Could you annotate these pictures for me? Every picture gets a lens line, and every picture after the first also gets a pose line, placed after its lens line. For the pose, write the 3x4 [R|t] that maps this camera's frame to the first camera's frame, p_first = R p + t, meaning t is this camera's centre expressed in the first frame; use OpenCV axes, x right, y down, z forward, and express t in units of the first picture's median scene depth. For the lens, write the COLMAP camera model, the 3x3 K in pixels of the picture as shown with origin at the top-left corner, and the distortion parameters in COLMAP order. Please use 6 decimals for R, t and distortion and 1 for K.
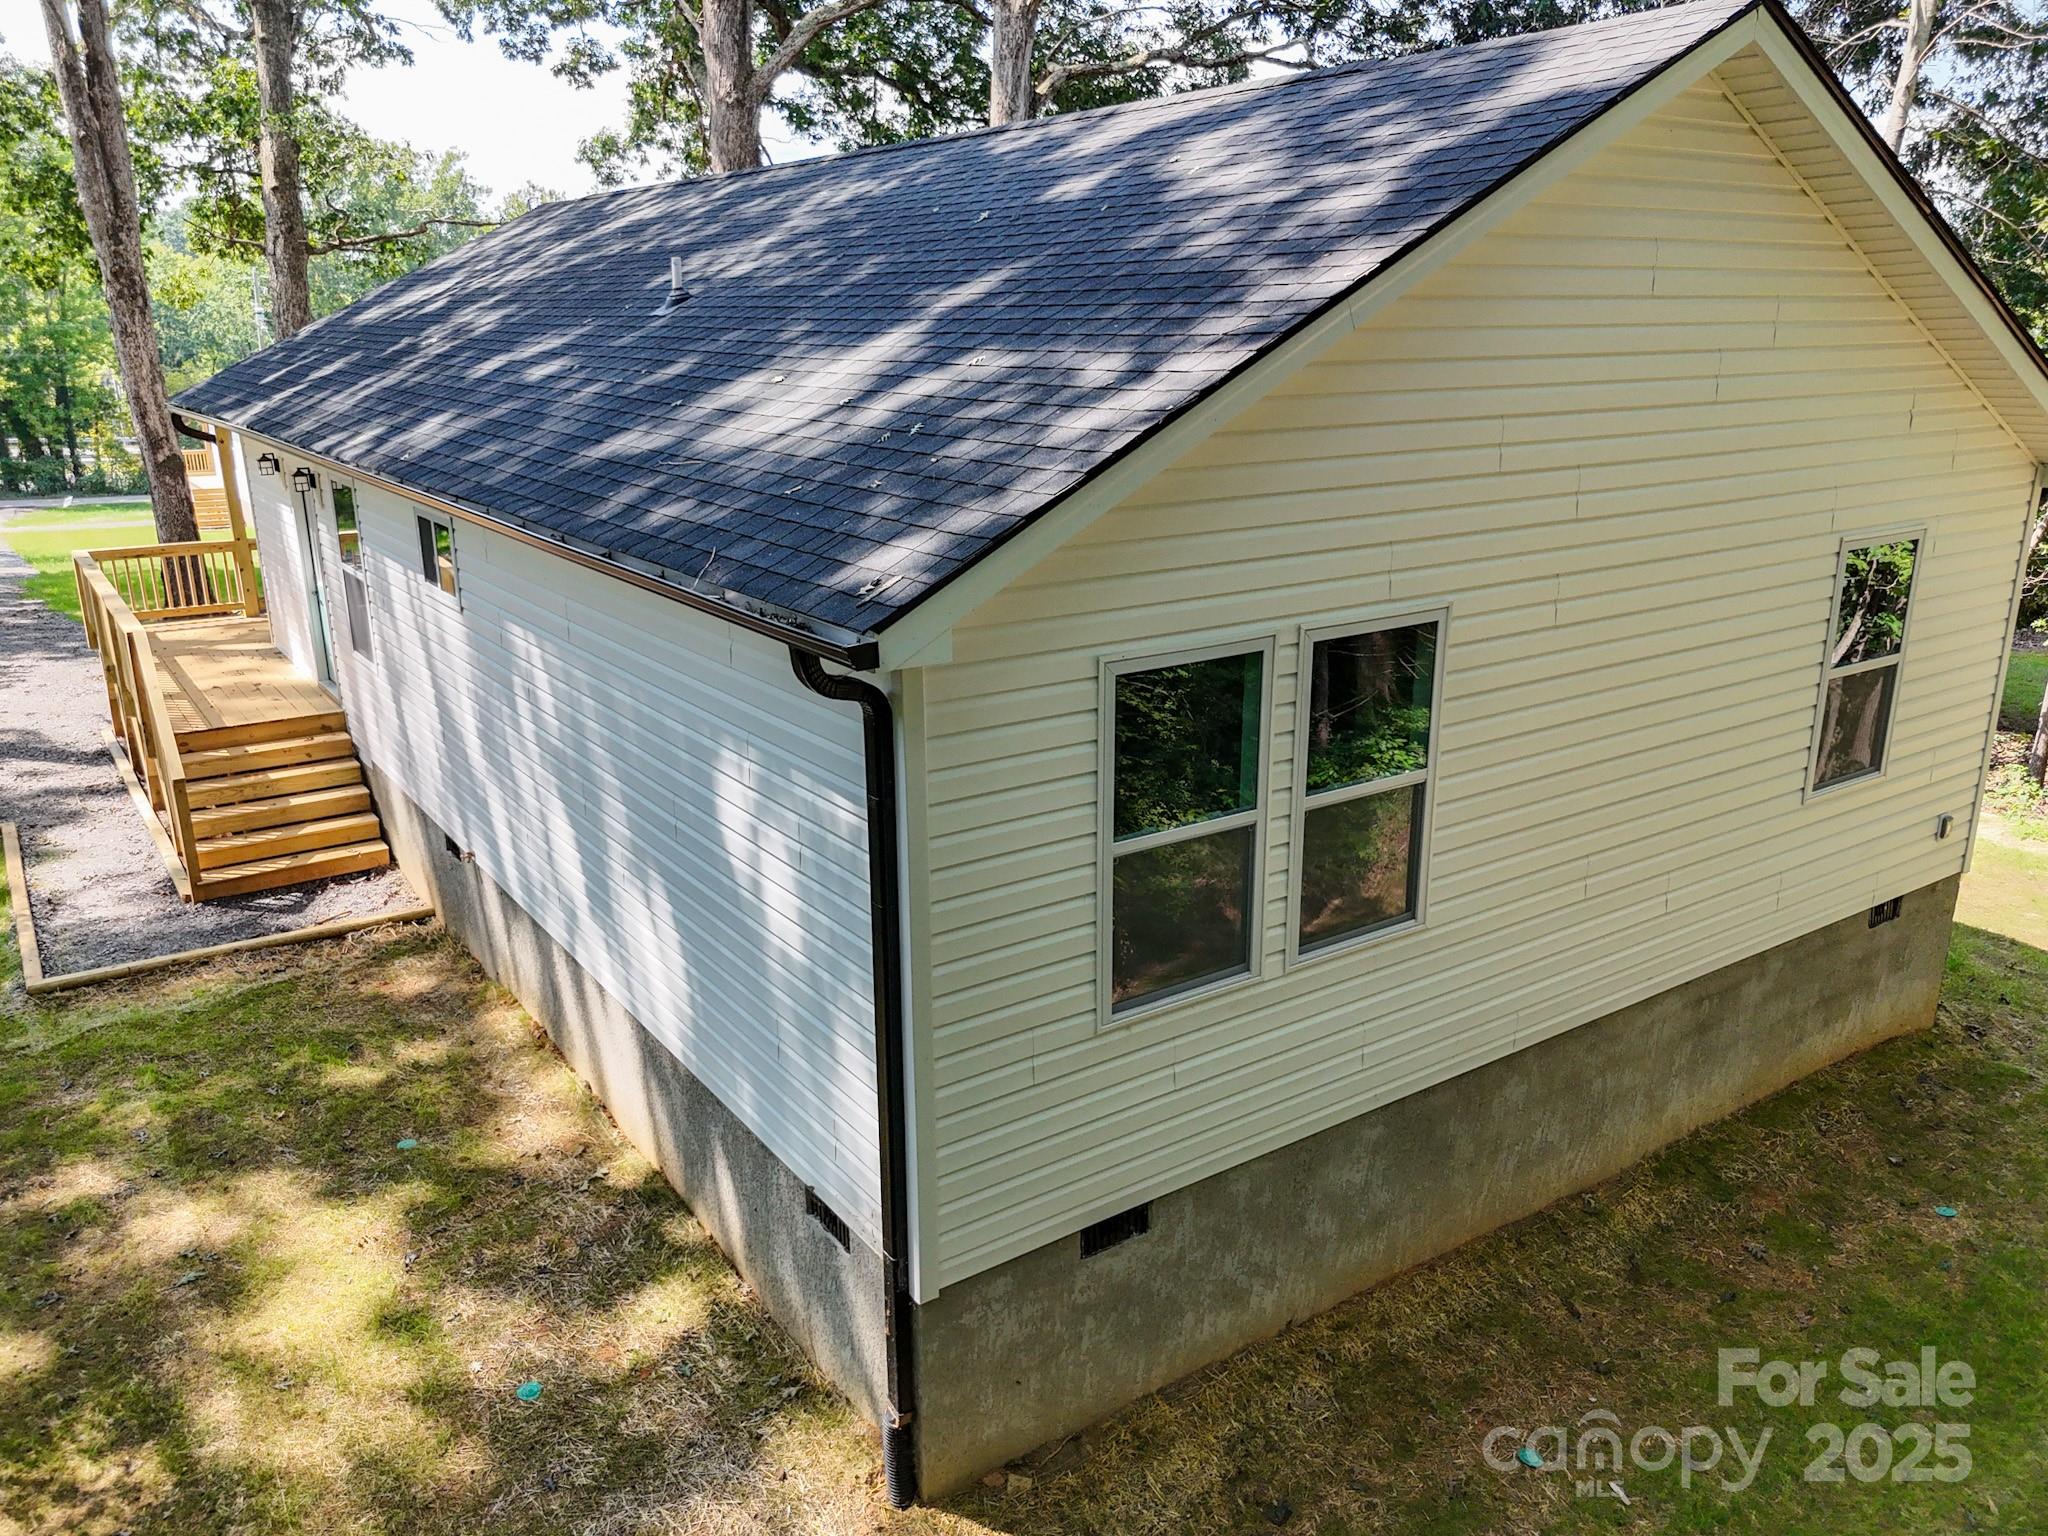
lens RADIAL K [[1514.1, 0, 1024.0], [0, 1514.1, 768.0], [0, 0, 1]] dist [0.084384, -0.080164]
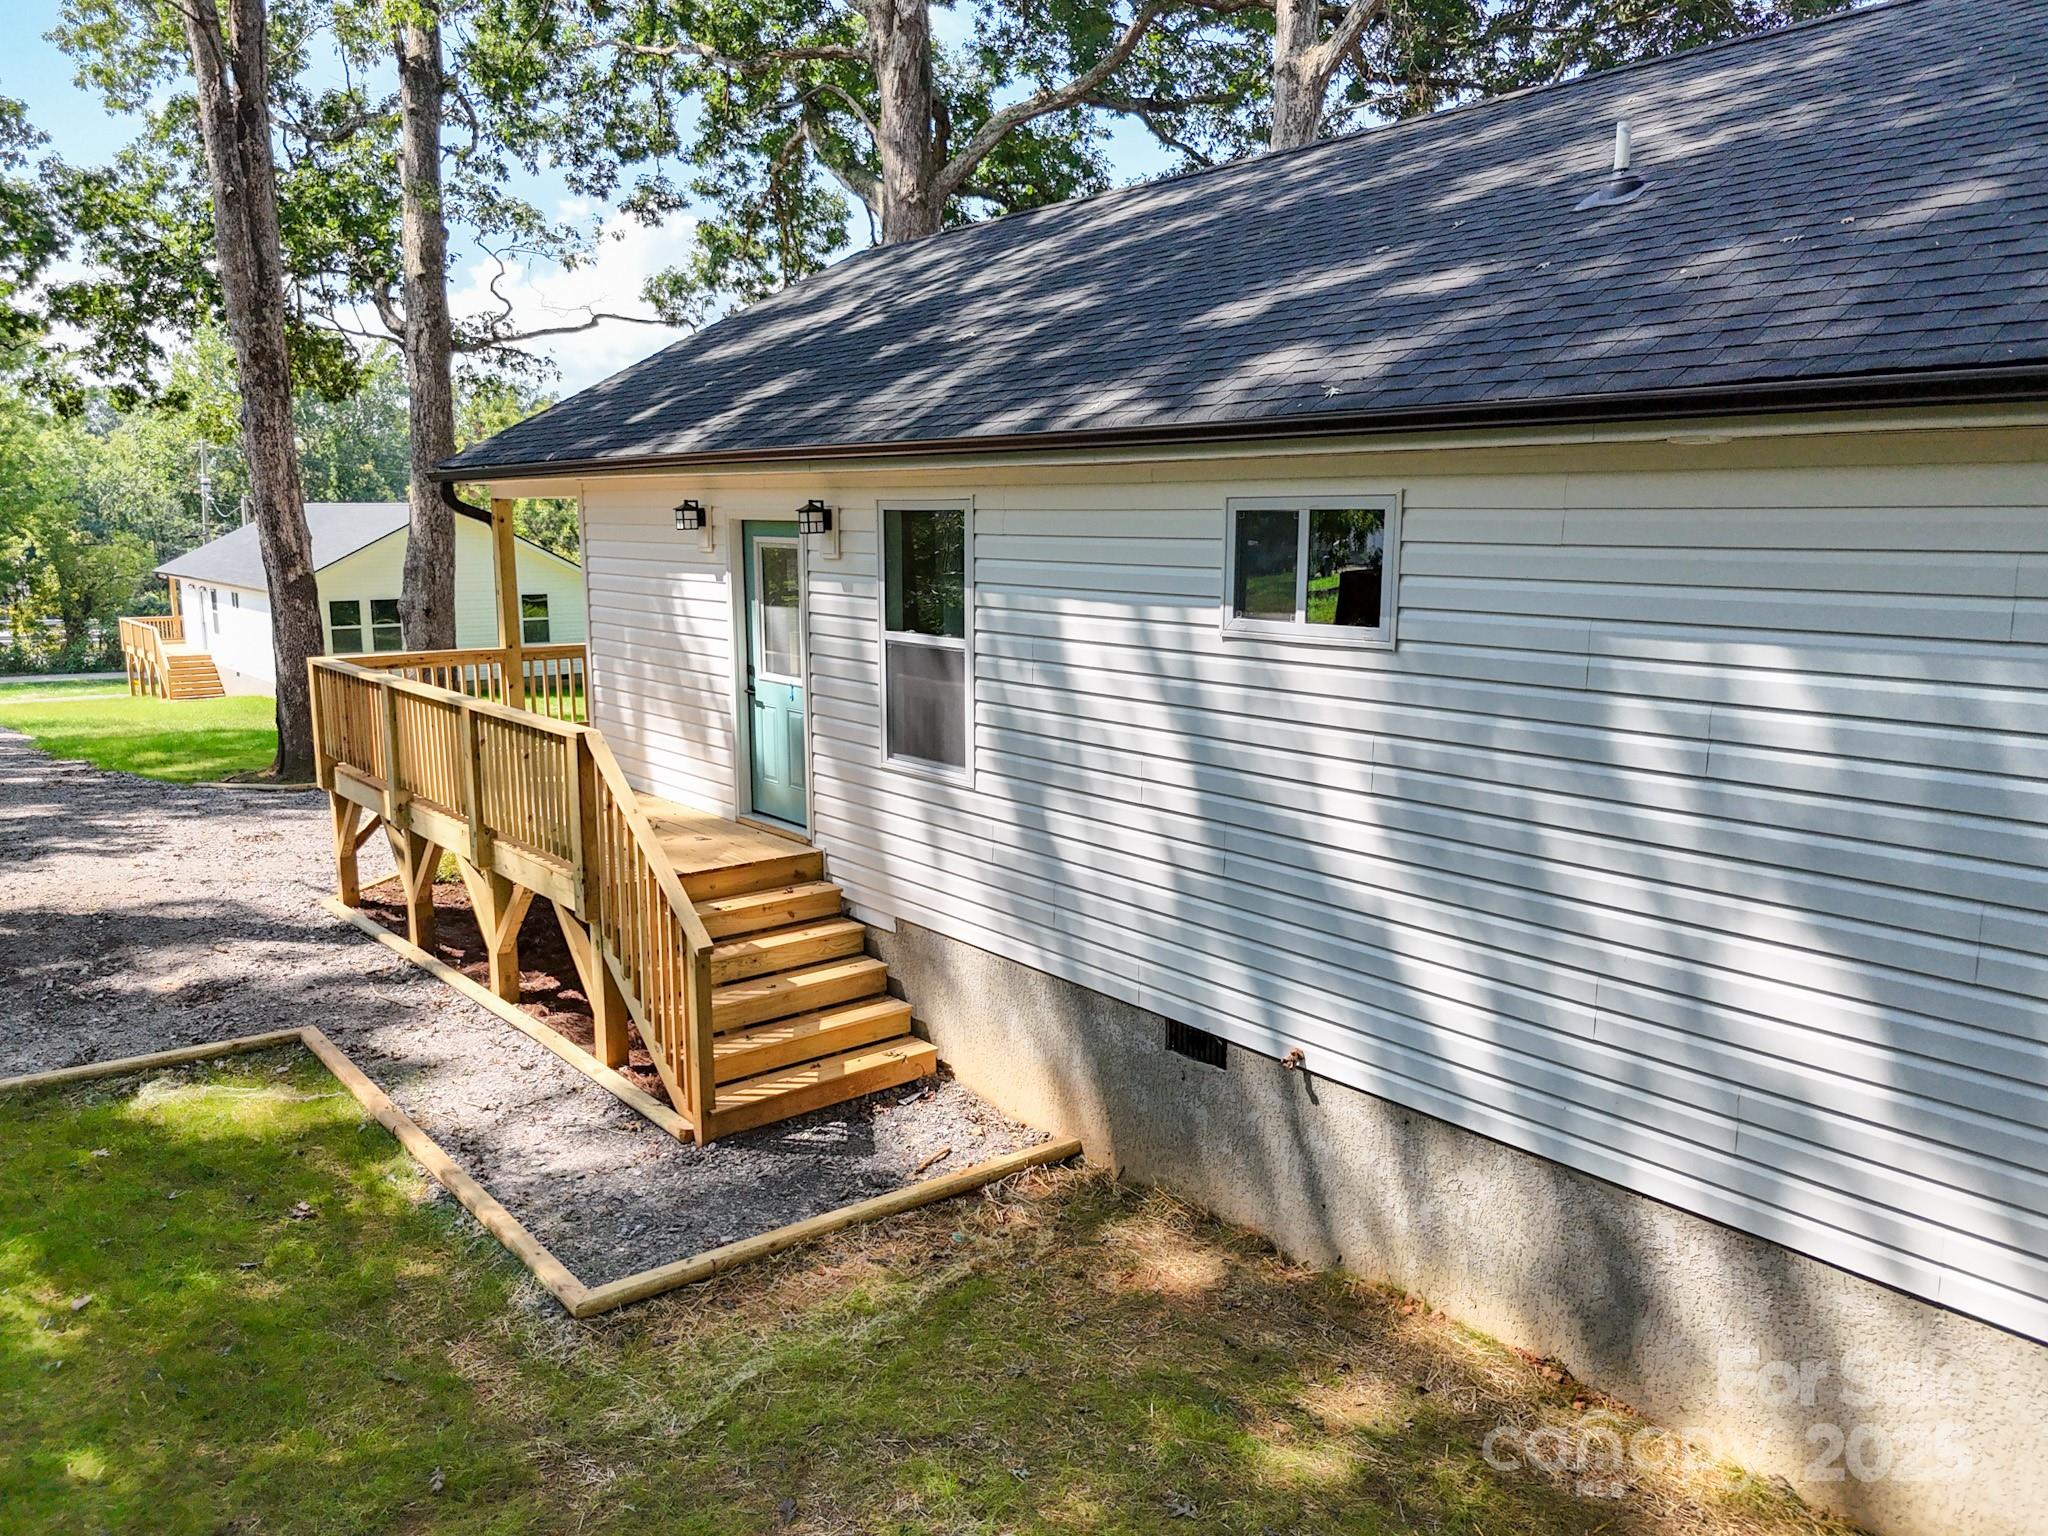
lens RADIAL K [[1511.0, 0, 1024.0], [0, 1511.0, 768.0], [0, 0, 1]] dist [0.052237, -0.039417]
pose [[0.996945, -0.011263, 0.077285, -0.282012], [0.020525, 0.992548, -0.120112, 0.007027], [-0.075356, 0.121331, 0.989748, 0.214455]]
